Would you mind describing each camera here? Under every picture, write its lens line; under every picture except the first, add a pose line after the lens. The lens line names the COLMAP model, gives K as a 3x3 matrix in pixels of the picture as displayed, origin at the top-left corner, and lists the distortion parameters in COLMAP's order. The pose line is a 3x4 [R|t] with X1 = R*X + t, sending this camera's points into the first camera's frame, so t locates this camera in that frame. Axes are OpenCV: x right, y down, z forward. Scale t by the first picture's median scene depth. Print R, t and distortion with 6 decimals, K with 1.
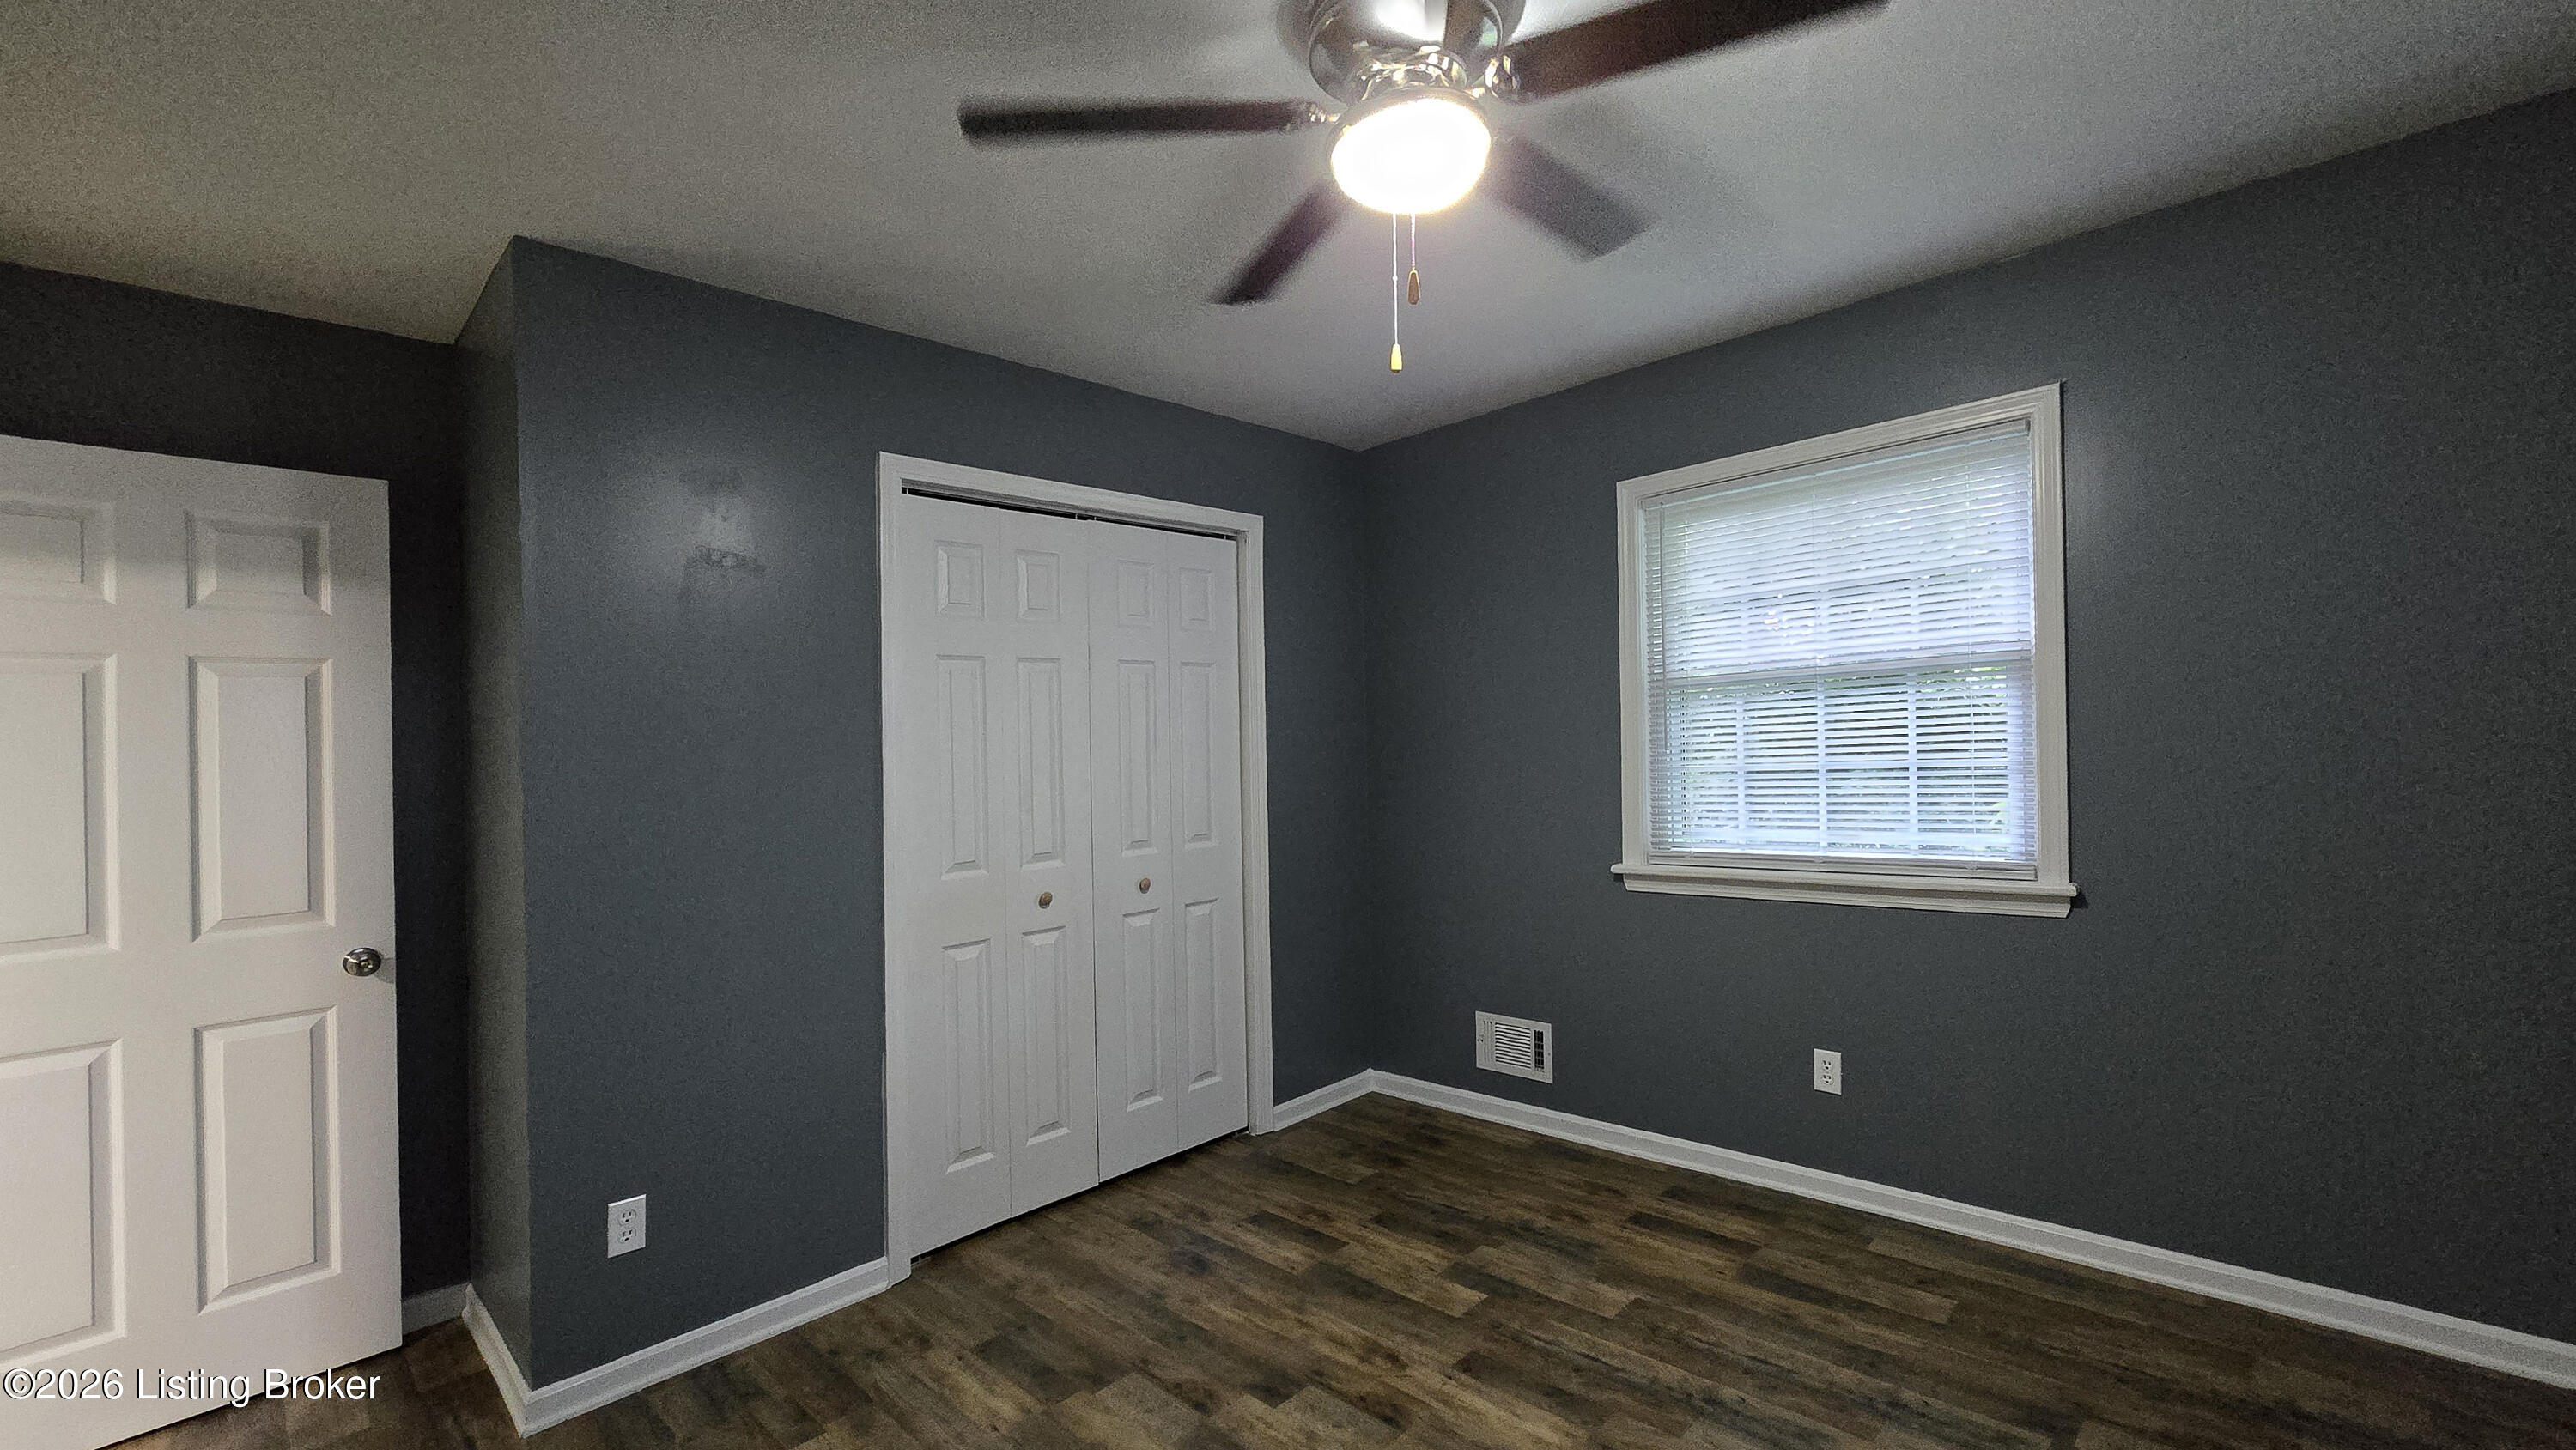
lens RADIAL K [[1062.9, 0, 1304.1], [0, 1062.9, 715.9], [0, 0, 1]] dist [0.001060, 0.000234]
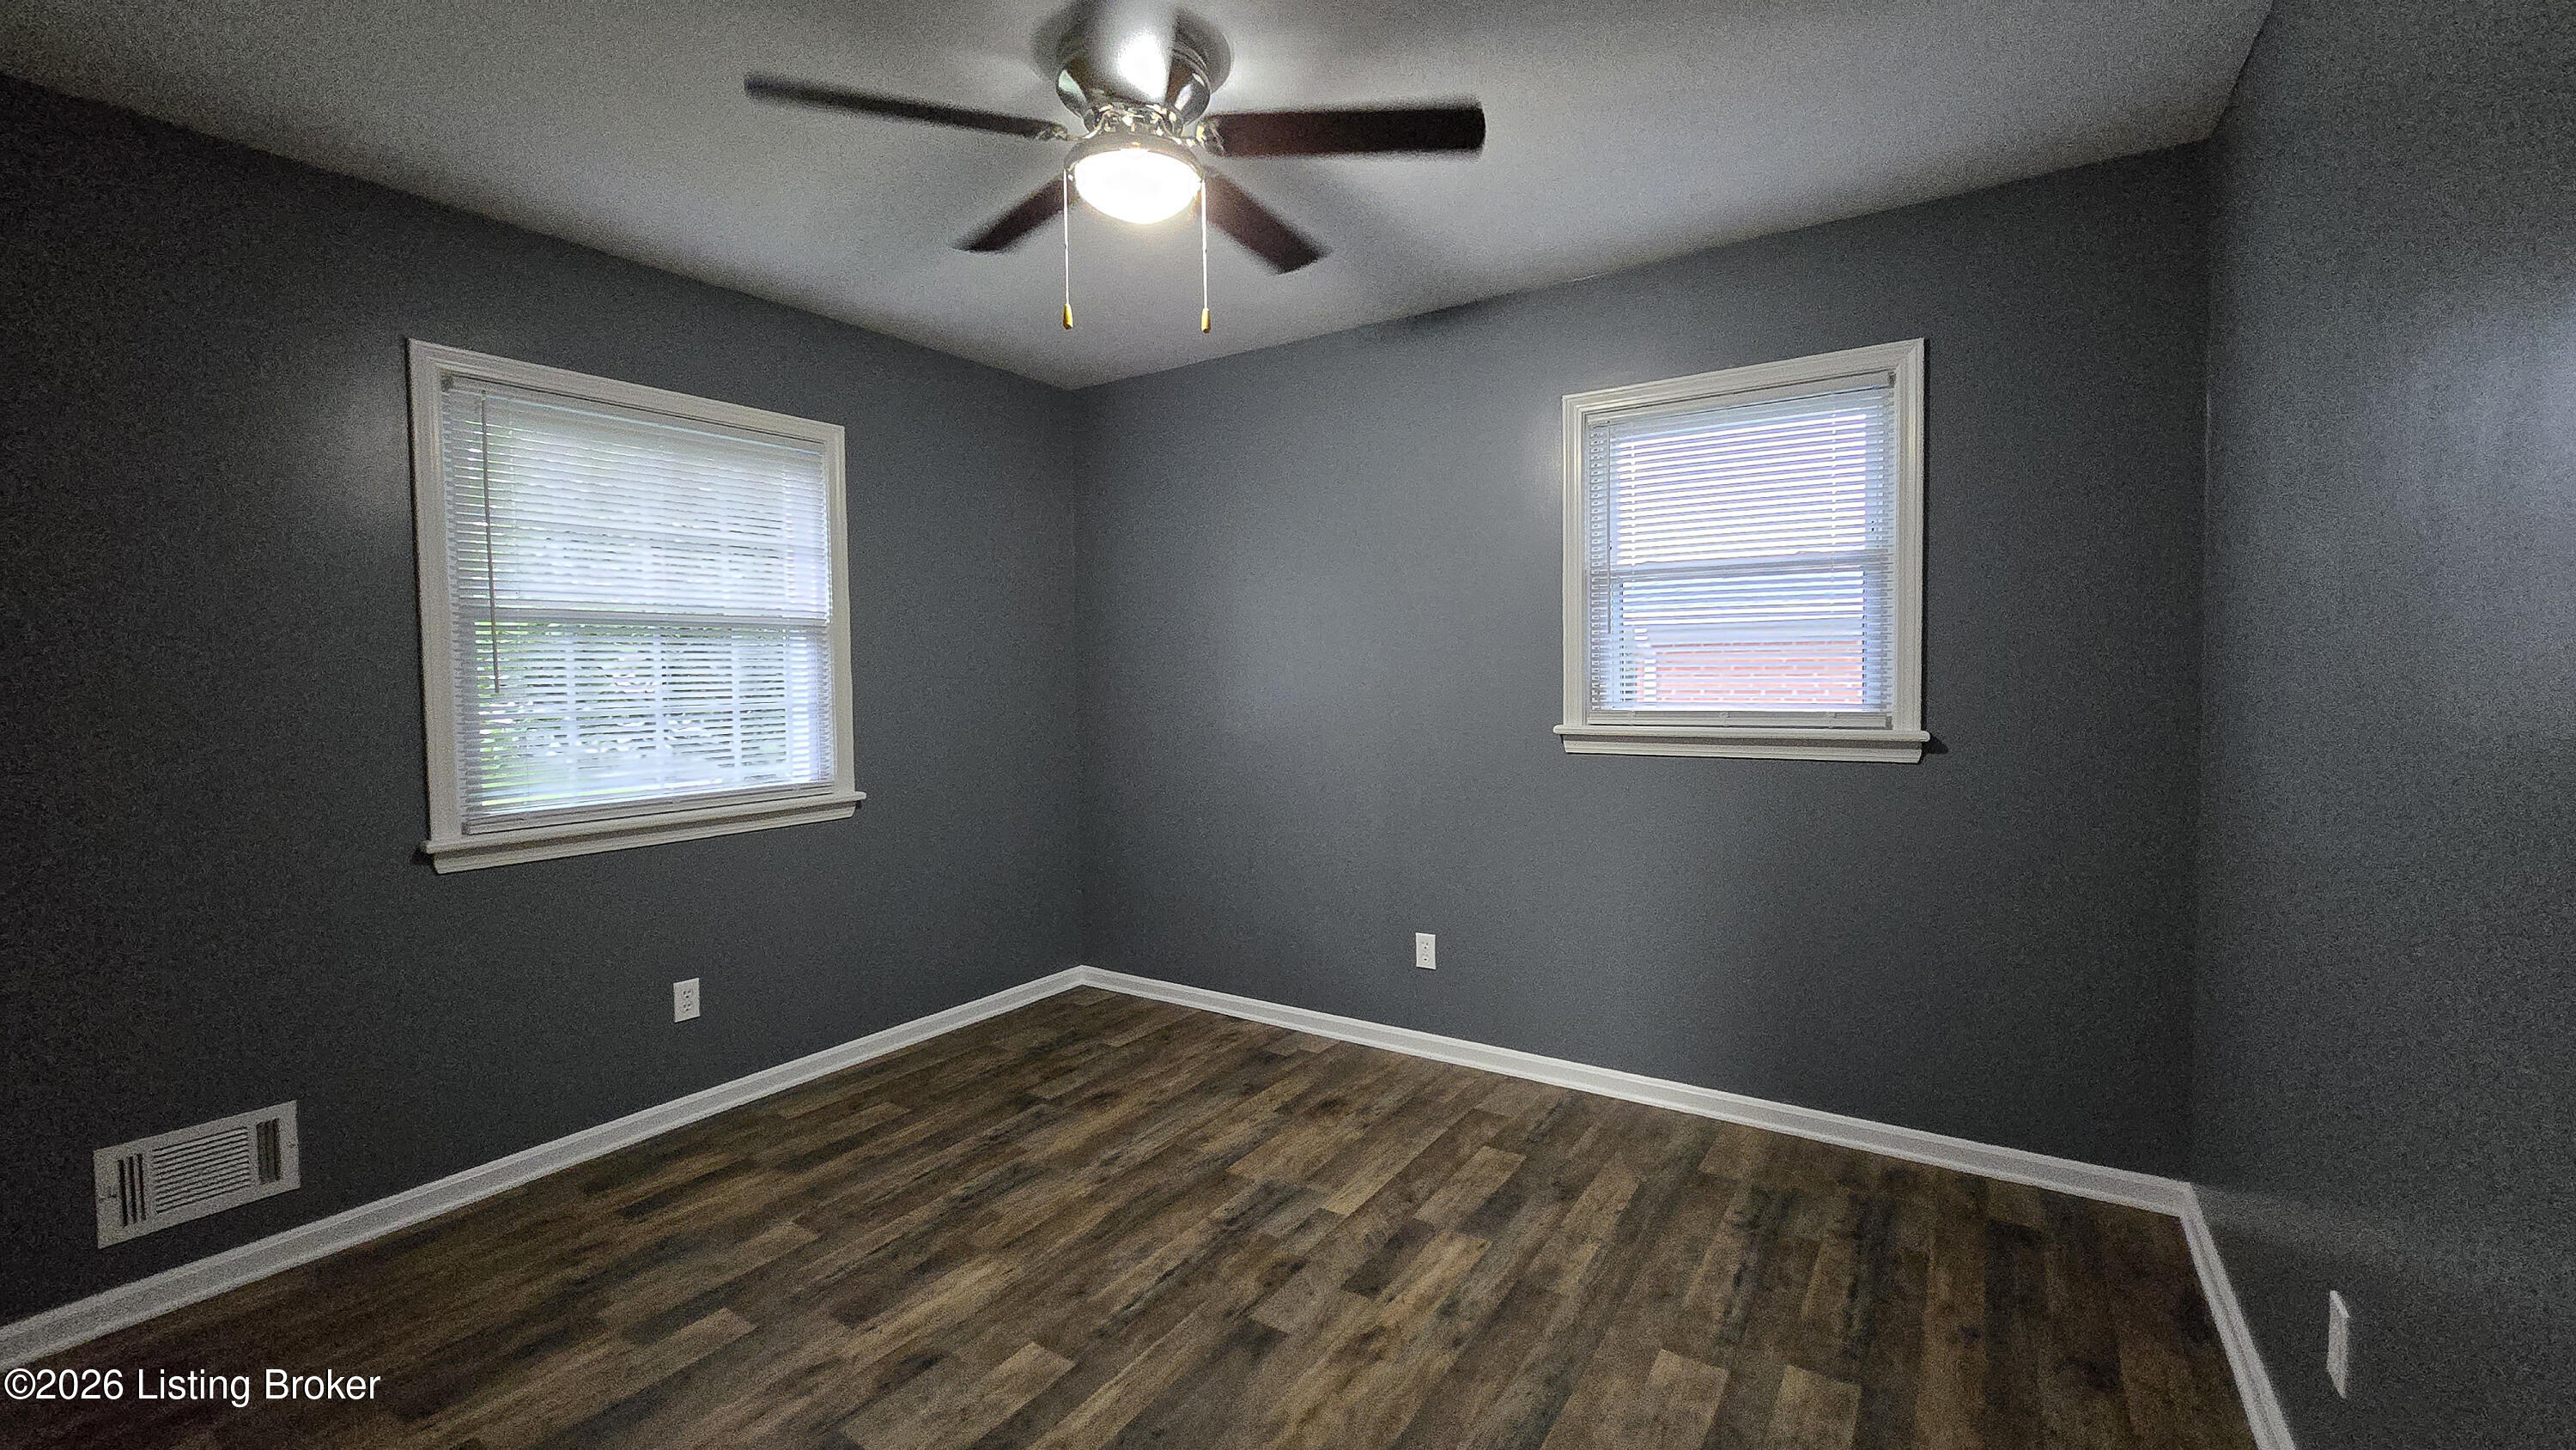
lens RADIAL K [[1062.9, 0, 1310.4], [0, 1062.9, 713.2], [0, 0, 1]] dist [0.001060, 0.000234]
pose [[-0.191535, 0.009523, 0.981440, -0.720156], [-0.004832, 0.999932, -0.010645, 0.064979], [-0.981474, -0.006782, -0.191476, 0.655353]]
